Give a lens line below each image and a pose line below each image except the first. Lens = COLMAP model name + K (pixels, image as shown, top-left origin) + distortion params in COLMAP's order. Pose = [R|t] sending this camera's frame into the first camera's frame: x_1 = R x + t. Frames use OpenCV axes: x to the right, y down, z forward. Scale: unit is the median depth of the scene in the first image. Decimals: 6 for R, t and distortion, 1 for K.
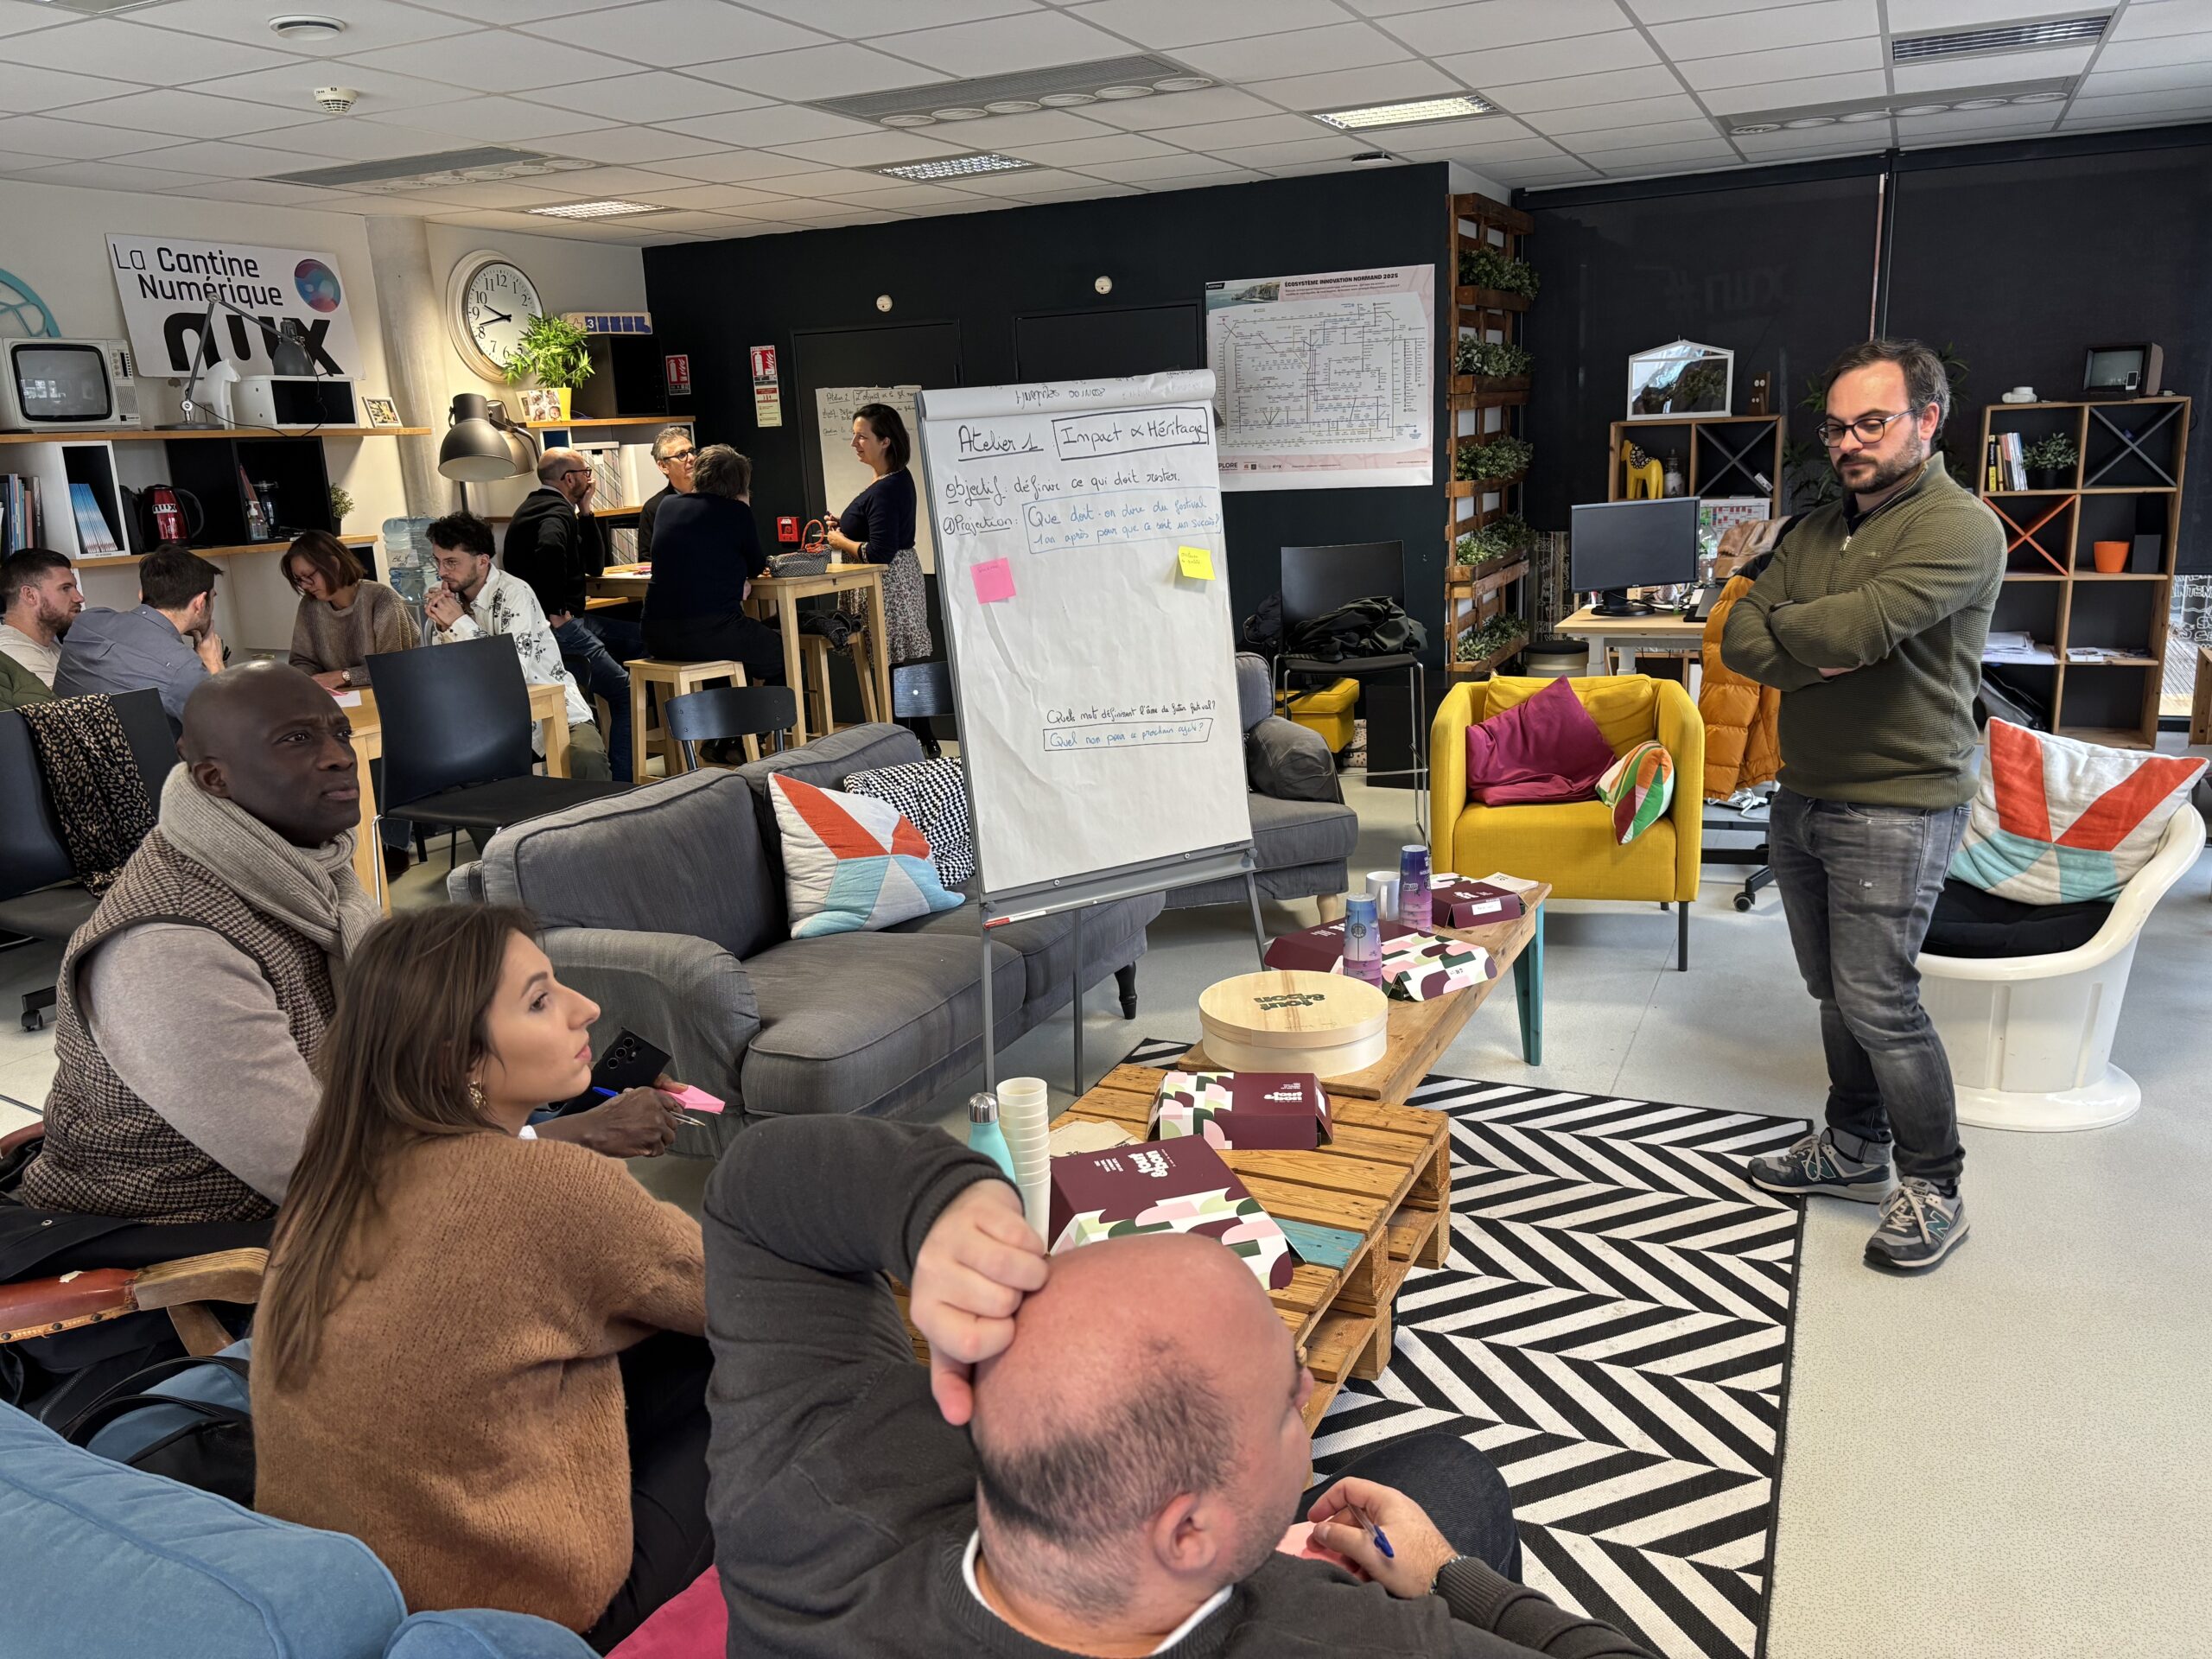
lens RADIAL K [[1661.6, 0, 1106.0], [0, 1661.6, 829.5], [0, 0, 1]] dist [0.003010, 0.003832]
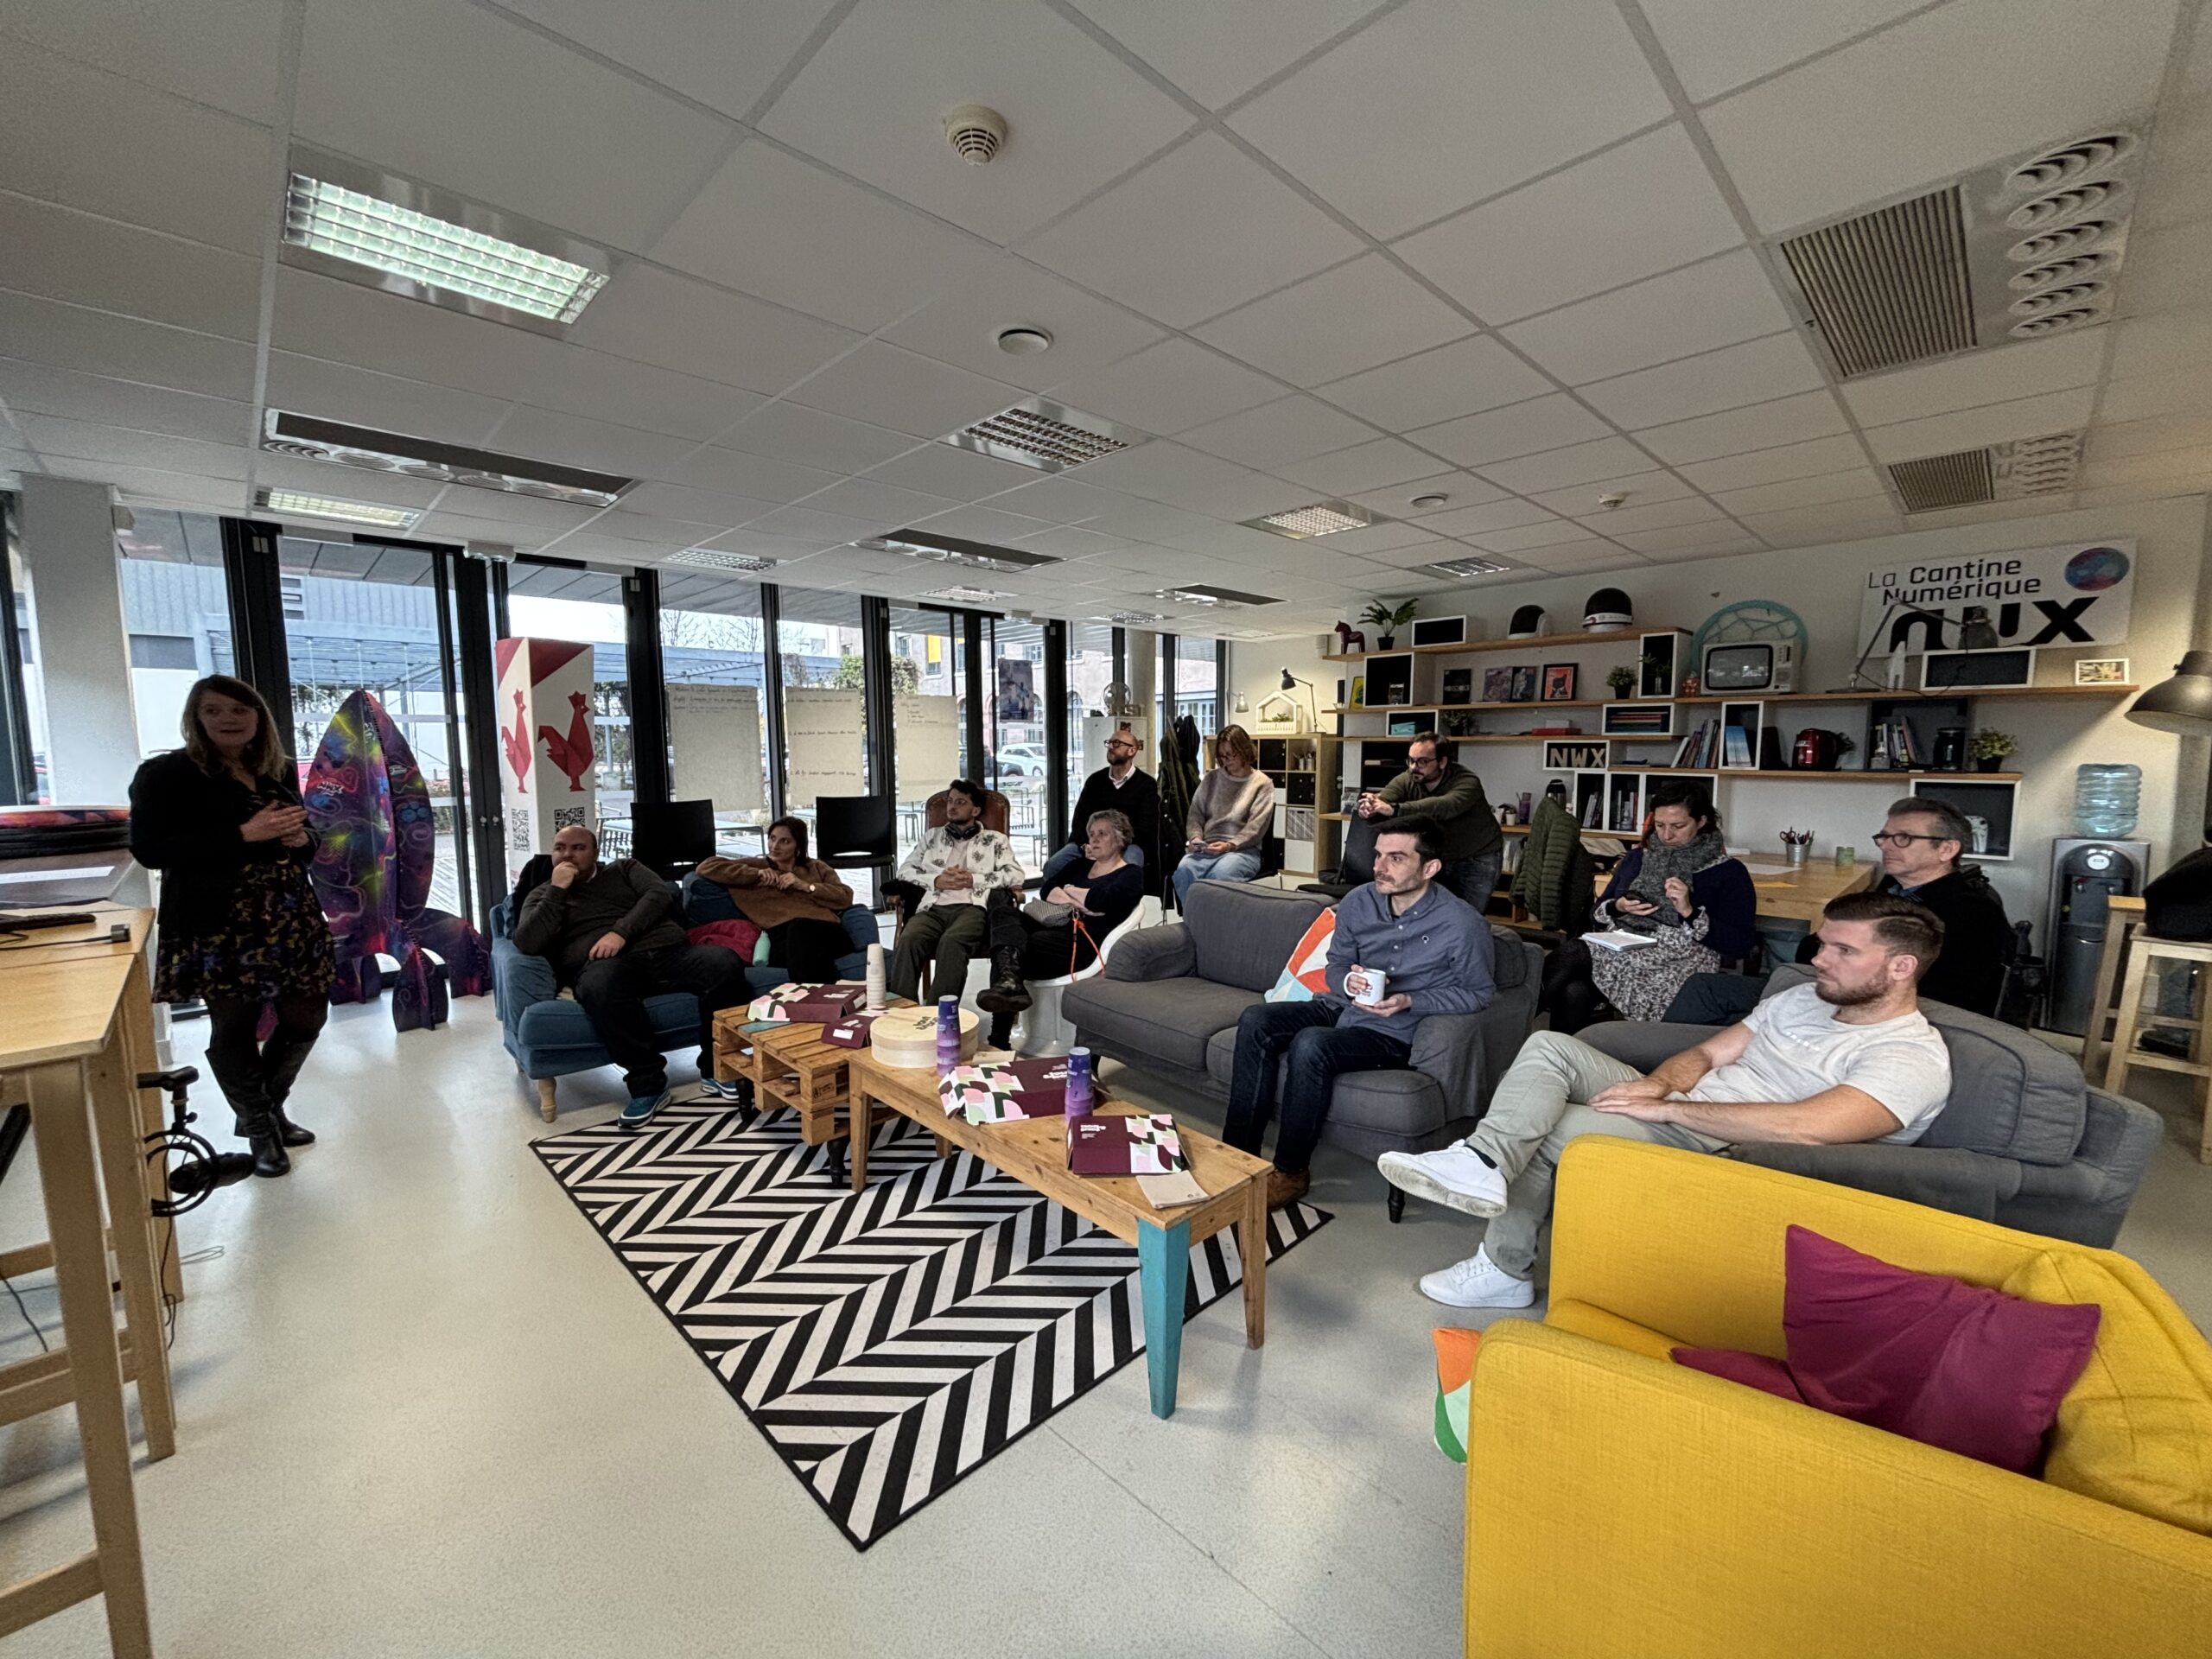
lens RADIAL K [[885.5, 0, 1106.0], [0, 885.5, 829.5], [0, 0, 1]] dist [-0.008744, -0.000020]
pose [[-0.342794, 0.138501, -0.929145, 0.447828], [-0.199942, 0.955653, 0.216218, -0.170553], [0.917886, 0.259893, -0.299901, 0.699149]]
